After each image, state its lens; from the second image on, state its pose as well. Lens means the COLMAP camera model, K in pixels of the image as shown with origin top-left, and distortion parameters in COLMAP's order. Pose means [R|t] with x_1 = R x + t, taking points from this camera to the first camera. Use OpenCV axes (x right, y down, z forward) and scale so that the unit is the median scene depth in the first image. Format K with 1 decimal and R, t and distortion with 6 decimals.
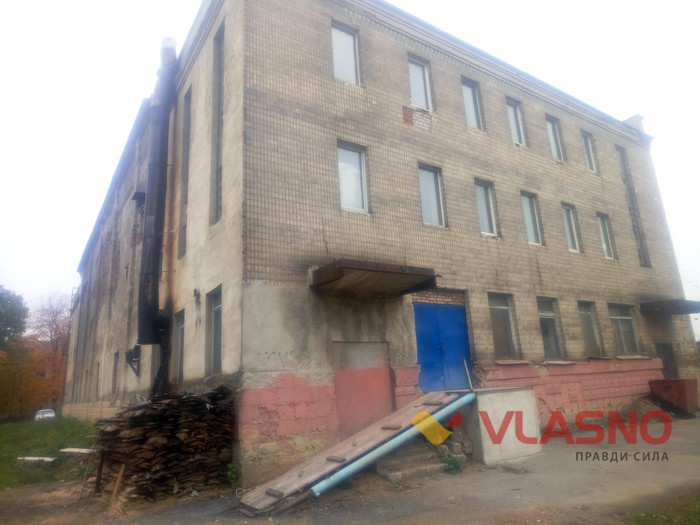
lens RADIAL K [[481.5, 0, 349.9], [0, 481.5, 262.6], [0, 0, 1]] dist [-0.006112, -0.001462]
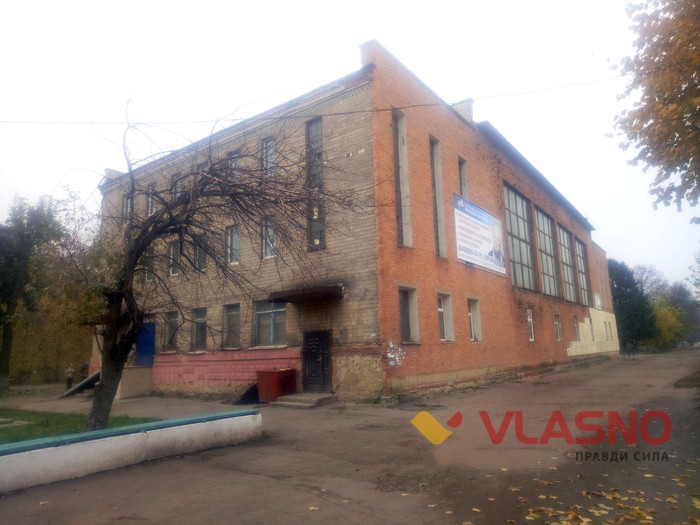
lens RADIAL K [[481.5, 0, 349.9], [0, 481.5, 263.1], [0, 0, 1]] dist [-0.006112, -0.001462]
pose [[0.327076, -0.153637, -0.932425, 1.894006], [0.221999, 0.971575, -0.082215, 0.156939], [0.918552, -0.180106, 0.351886, 0.902129]]
